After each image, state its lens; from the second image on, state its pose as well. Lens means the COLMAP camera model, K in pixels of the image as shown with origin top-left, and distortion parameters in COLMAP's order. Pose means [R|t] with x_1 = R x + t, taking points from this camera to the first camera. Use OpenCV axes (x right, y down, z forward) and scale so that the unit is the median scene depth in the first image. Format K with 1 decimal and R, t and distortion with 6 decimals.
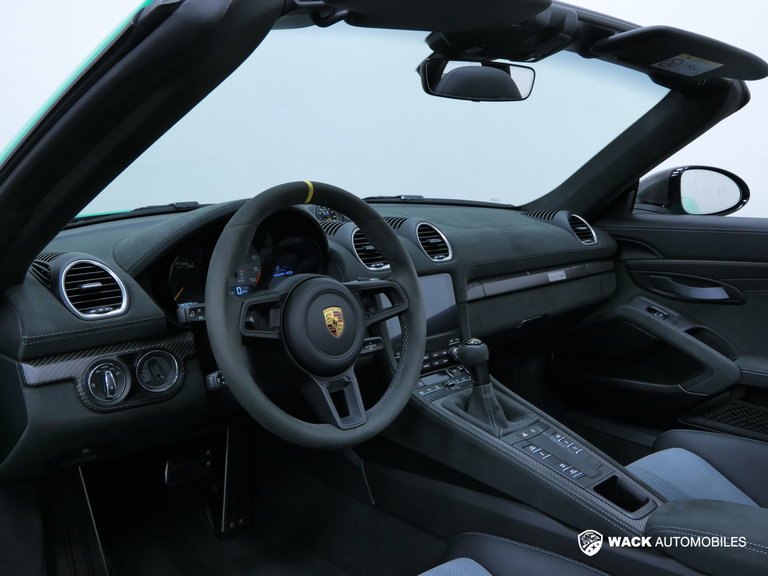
lens RADIAL K [[746.9, 0, 383.3], [0, 746.9, 288.3], [0, 0, 1]] dist [0.006491, 0.000000]
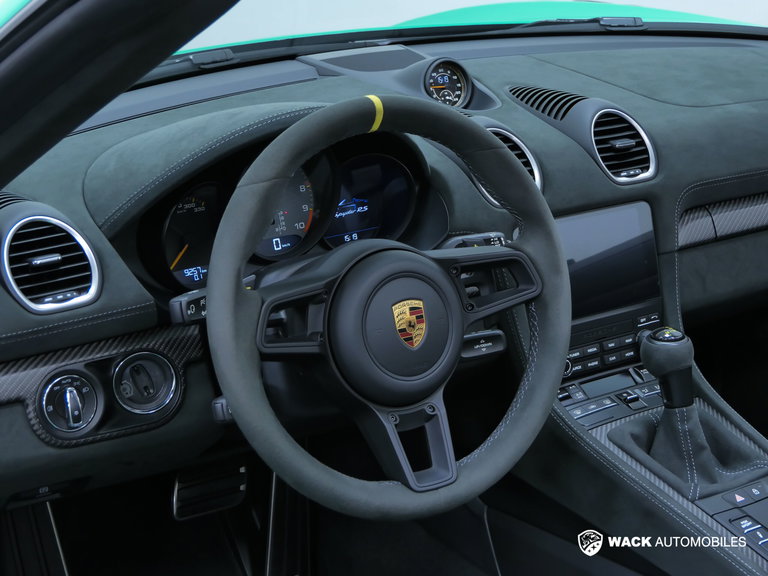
lens RADIAL K [[1492.4, 0, 384.2], [0, 1492.4, 287.9], [0, 0, 1]] dist [-0.008609, 0.000000]
pose [[0.983842, 0.047409, -0.172646, 0.118036], [-0.021319, 0.988464, 0.149949, -0.158663], [0.177764, -0.143845, 0.973503, -0.211945]]
